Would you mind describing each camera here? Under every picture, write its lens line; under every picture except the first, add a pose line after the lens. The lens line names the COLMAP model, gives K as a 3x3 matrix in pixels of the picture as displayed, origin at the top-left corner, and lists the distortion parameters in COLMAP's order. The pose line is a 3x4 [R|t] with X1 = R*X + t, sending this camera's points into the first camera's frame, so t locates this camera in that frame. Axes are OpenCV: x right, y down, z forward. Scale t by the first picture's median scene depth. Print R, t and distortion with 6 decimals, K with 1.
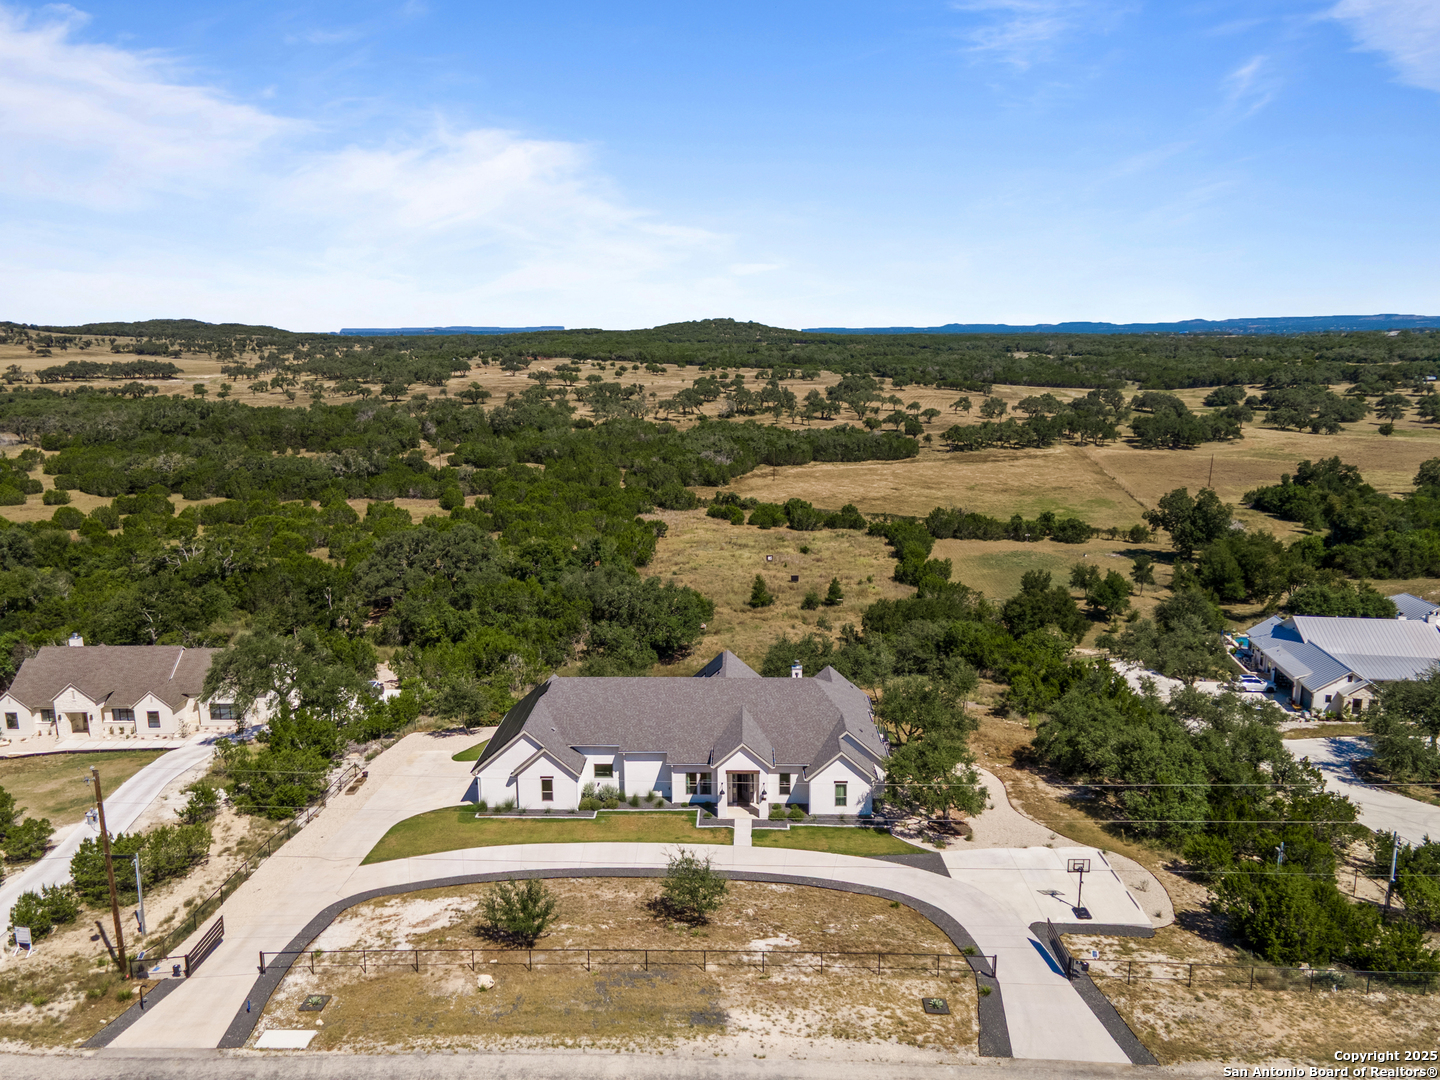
lens RADIAL K [[1046.1, 0, 716.3], [0, 1046.1, 556.4], [0, 0, 1]] dist [0.044187, -0.007213]
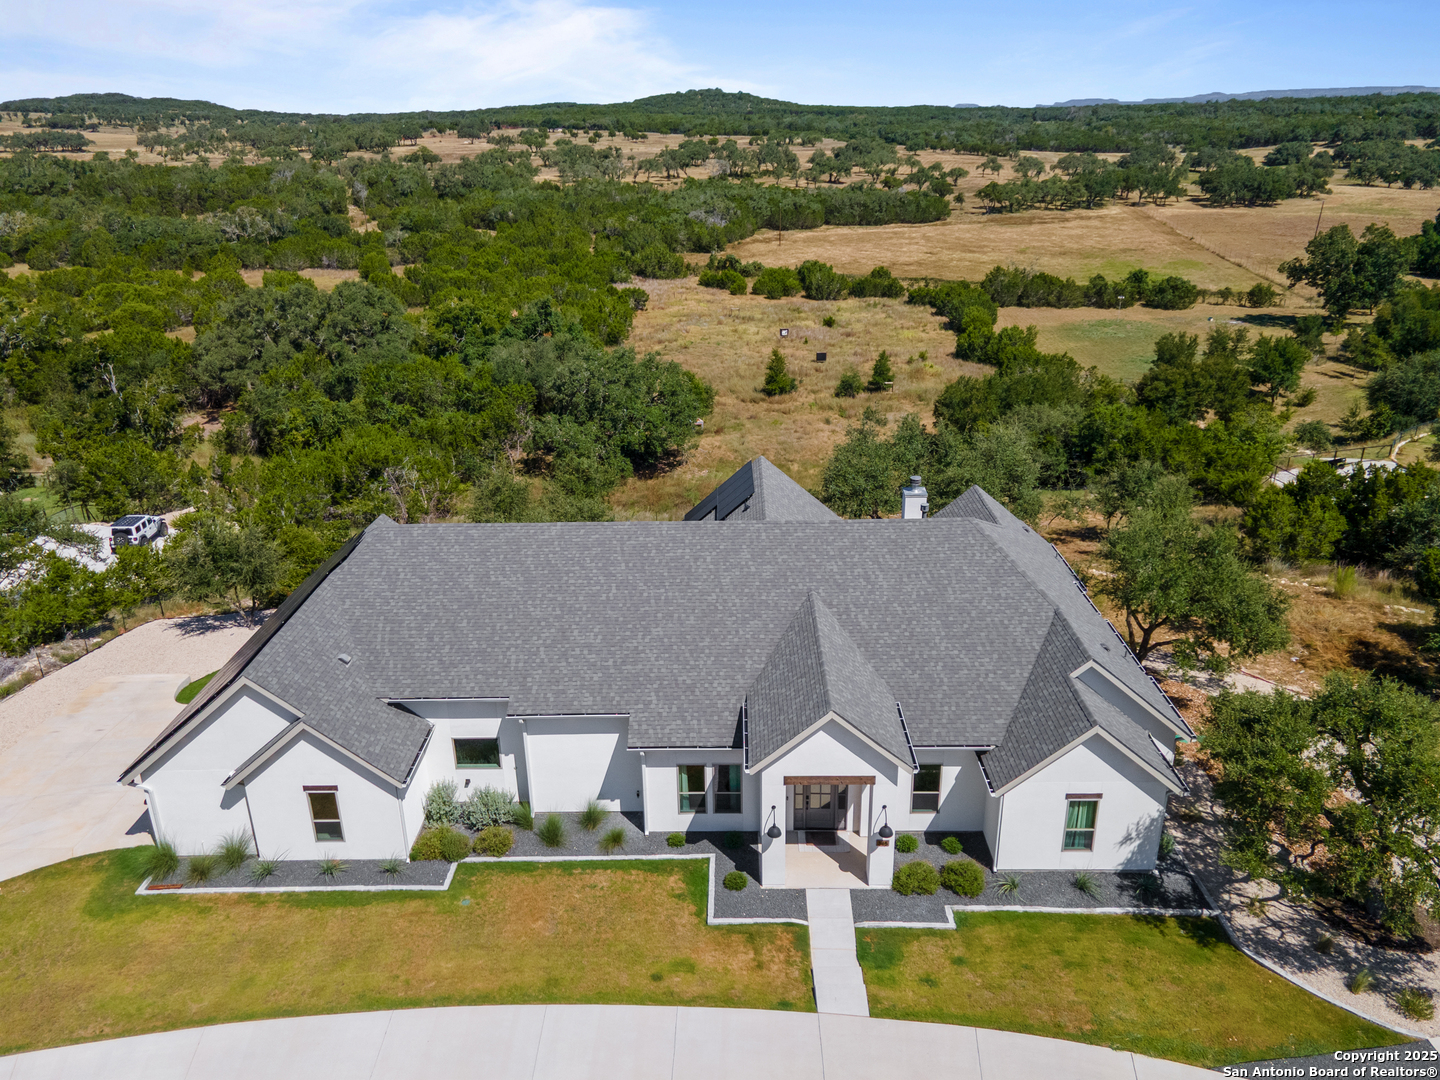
lens RADIAL K [[1046.1, 0, 716.3], [0, 1046.1, 556.4], [0, 0, 1]] dist [0.044187, -0.007213]
pose [[0.999858, -0.015096, 0.007509, -0.005466], [0.013458, 0.982848, 0.183925, 0.018772], [-0.010156, -0.183798, 0.982912, 0.210754]]
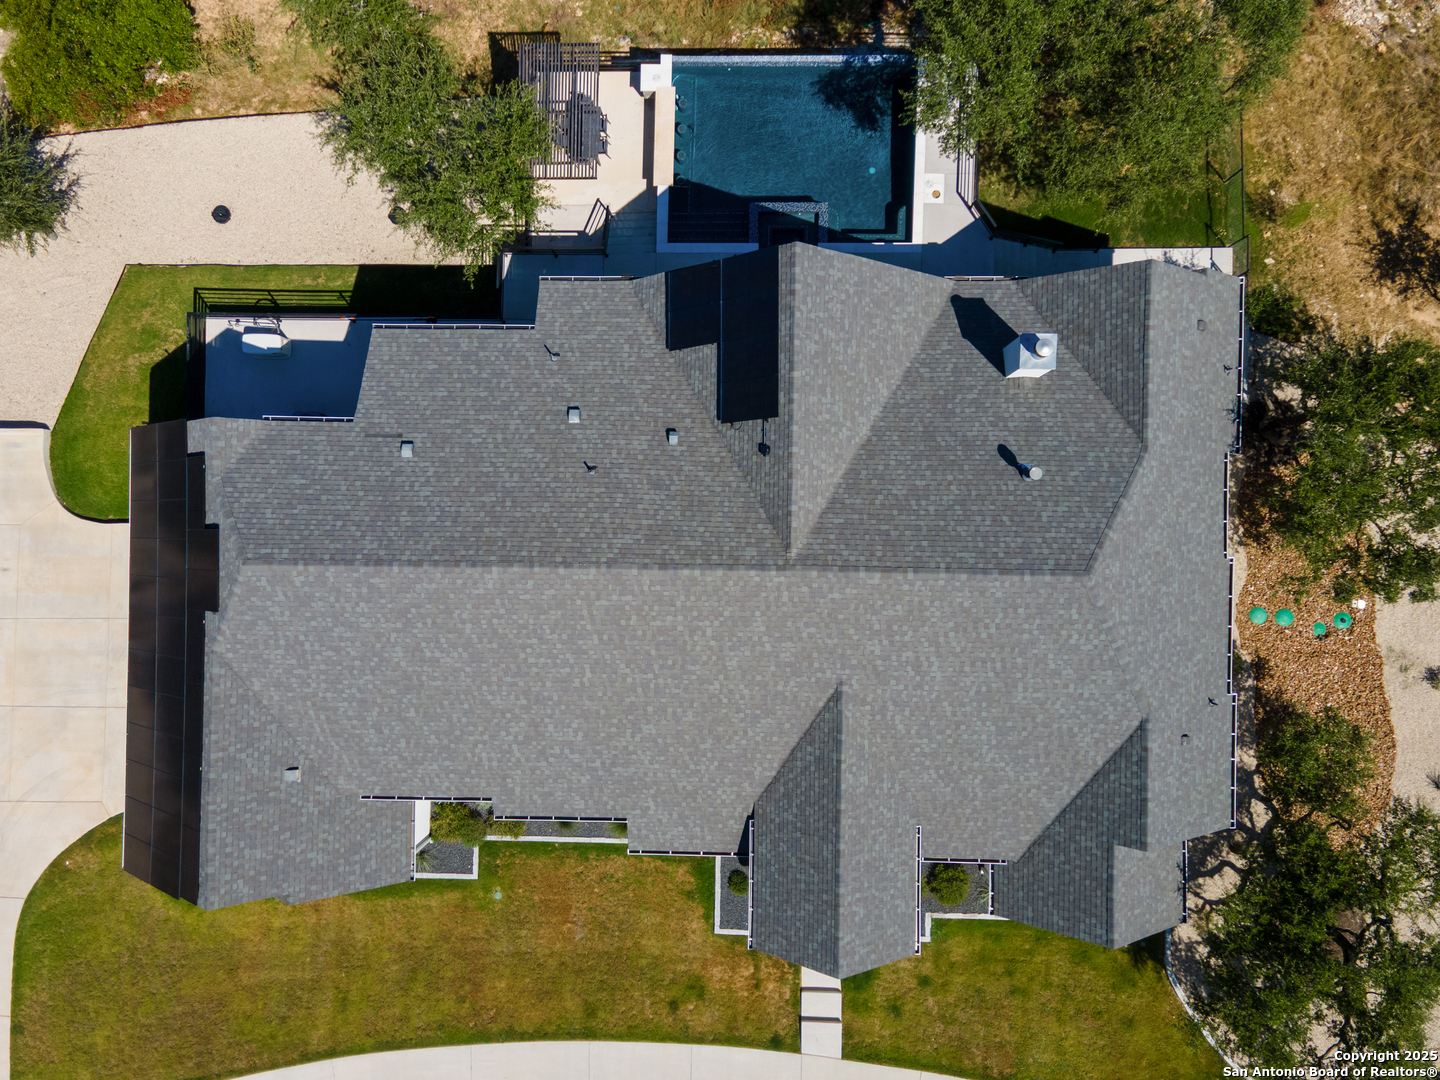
lens RADIAL K [[1047.8, 0, 715.2], [0, 1047.8, 548.2], [0, 0, 1]] dist [0.022627, 0.047648]
pose [[0.999547, -0.013441, -0.026920, -0.001636], [0.029115, 0.206288, 0.978058, -0.065027], [-0.007593, -0.978399, 0.206586, 0.345103]]
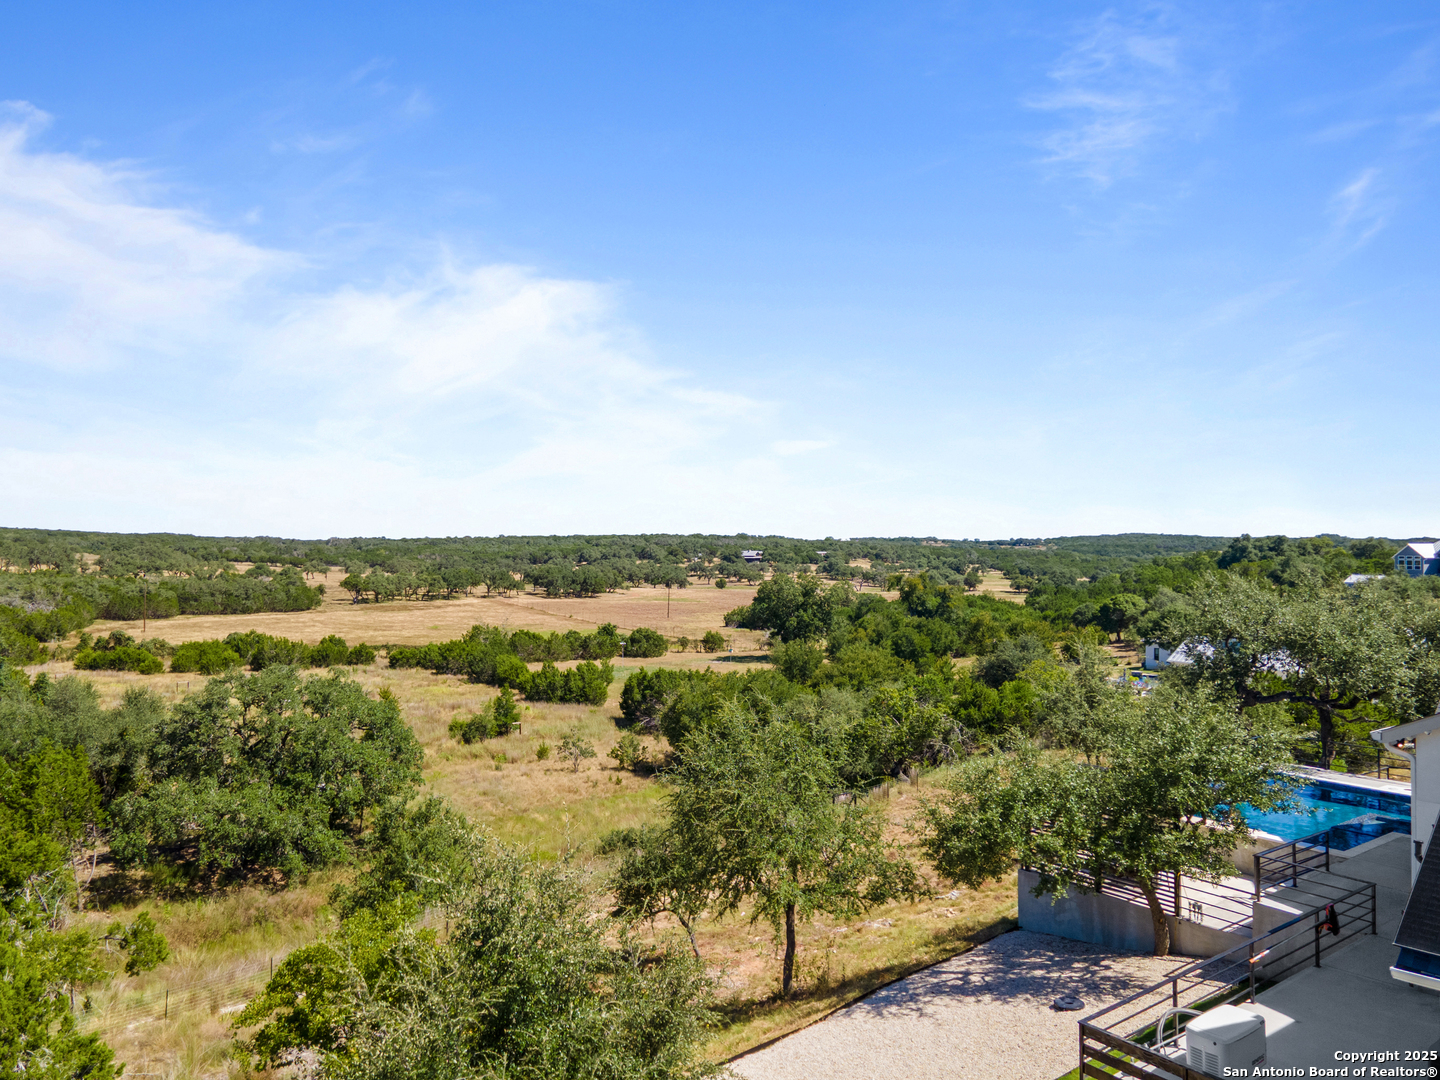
lens RADIAL K [[1047.8, 0, 715.2], [0, 1047.8, 548.2], [0, 0, 1]] dist [0.022627, 0.047648]
pose [[0.768819, 0.004094, 0.639453, -0.128928], [0.131743, 0.977514, -0.164653, 0.043752], [-0.625749, 0.210832, 0.750992, 0.367728]]
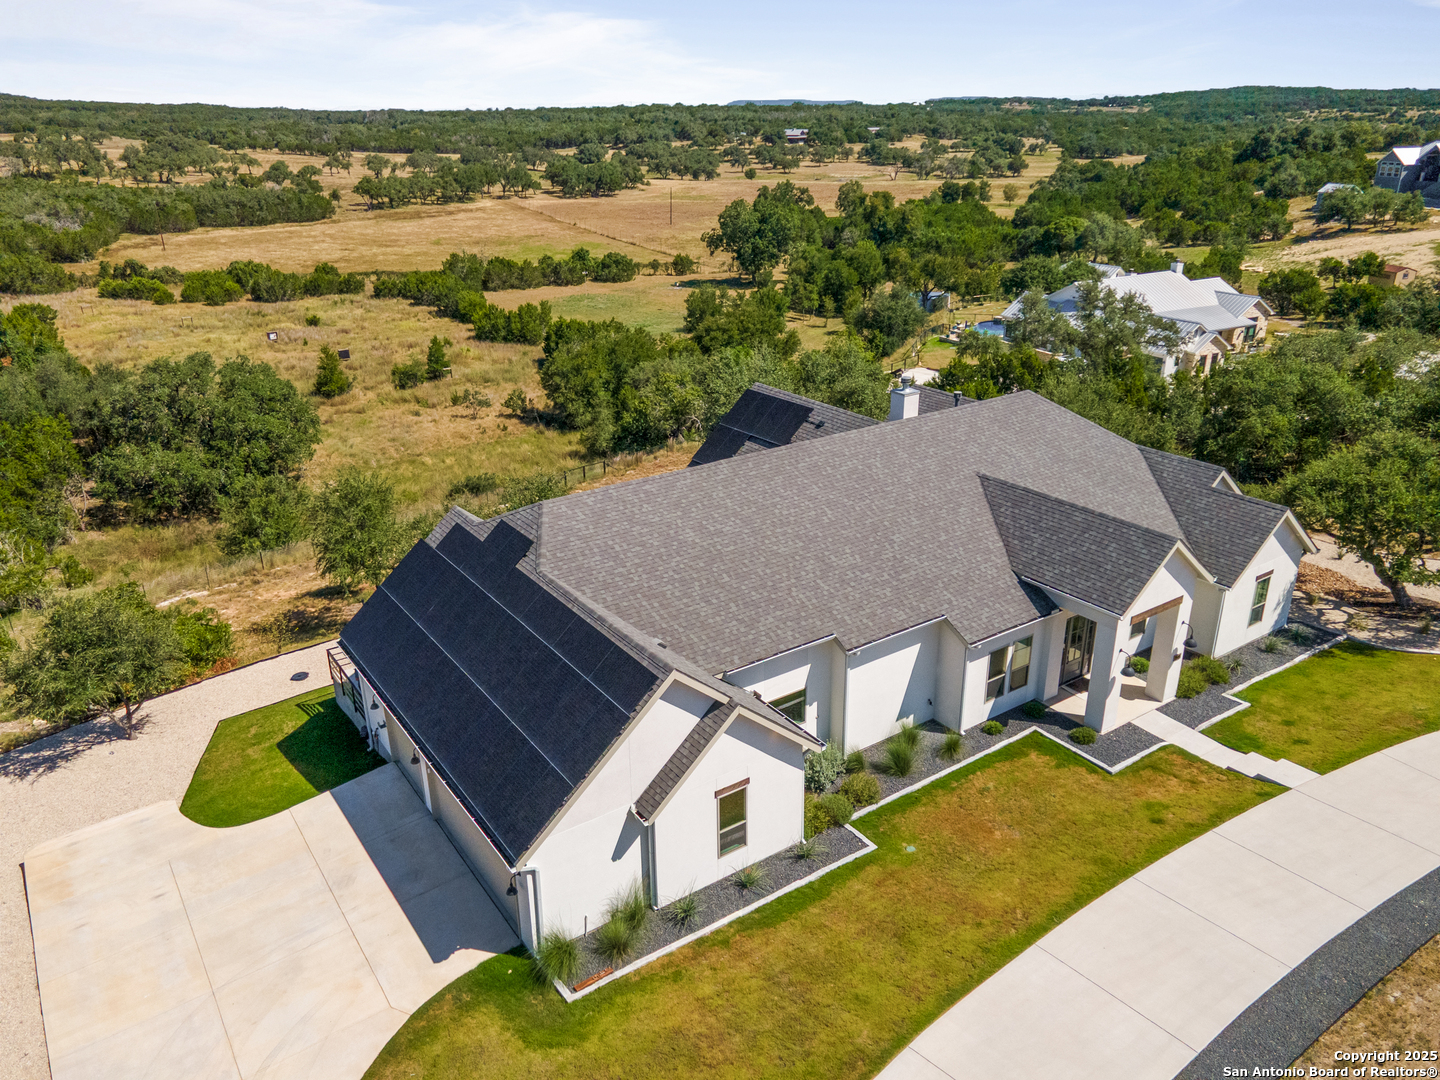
lens RADIAL K [[1047.8, 0, 715.2], [0, 1047.8, 548.2], [0, 0, 1]] dist [0.022627, 0.047648]
pose [[0.808779, -0.232337, 0.540273, -0.107608], [0.133931, 0.967282, 0.215473, 0.023273], [-0.572659, -0.101911, 0.813435, 0.250398]]
